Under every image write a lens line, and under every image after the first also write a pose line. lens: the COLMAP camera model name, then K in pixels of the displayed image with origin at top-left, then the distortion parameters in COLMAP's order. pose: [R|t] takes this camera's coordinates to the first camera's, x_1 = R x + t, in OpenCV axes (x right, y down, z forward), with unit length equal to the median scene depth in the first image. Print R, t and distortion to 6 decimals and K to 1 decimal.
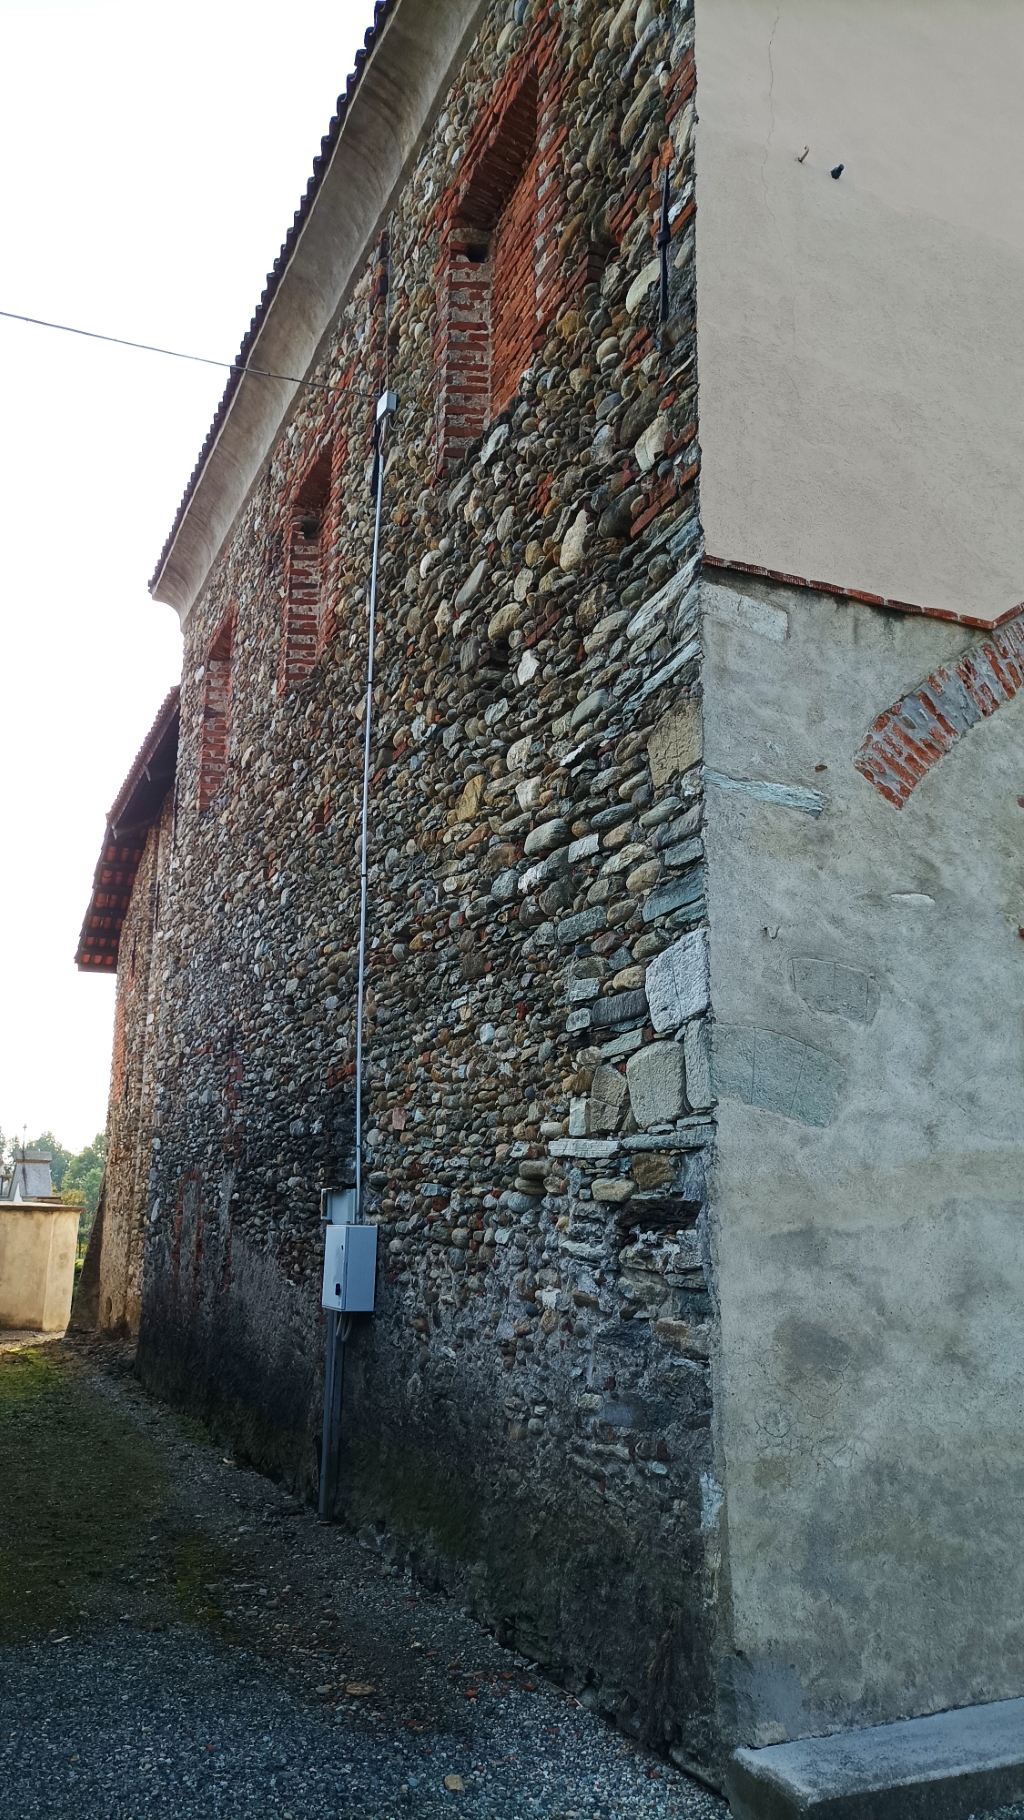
lens RADIAL K [[1420.7, 0, 512.0], [0, 1420.7, 910.0], [0, 0, 1]] dist [0.035704, -0.010174]
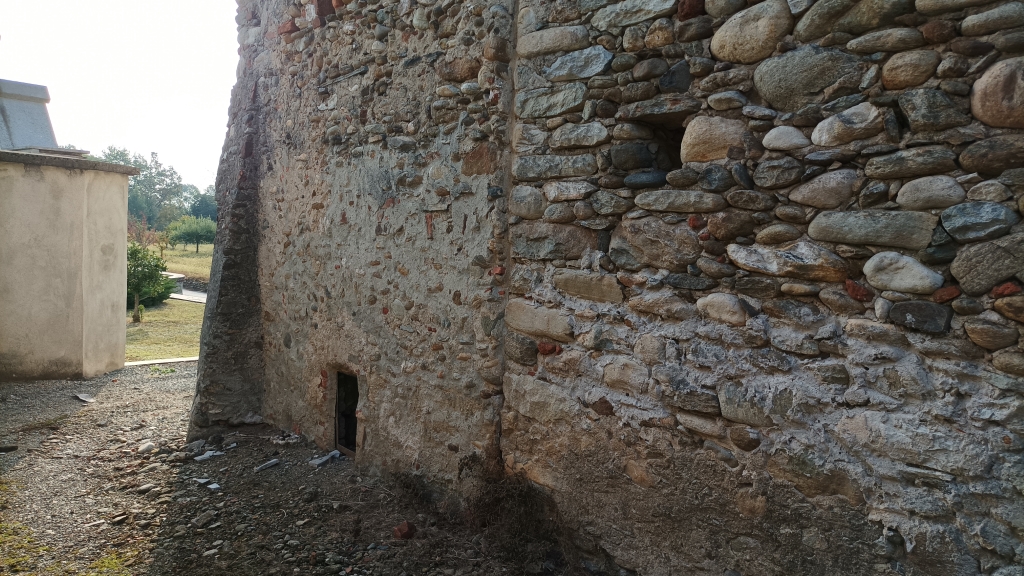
lens RADIAL K [[799.3, 0, 512.0], [0, 799.3, 288.0], [0, 0, 1]] dist [0.035704, -0.010174]
pose [[0.964704, -0.001308, 0.263332, -0.276486], [-0.074795, 0.957443, 0.278763, 0.176548], [-0.252490, -0.288619, 0.923552, 0.747292]]
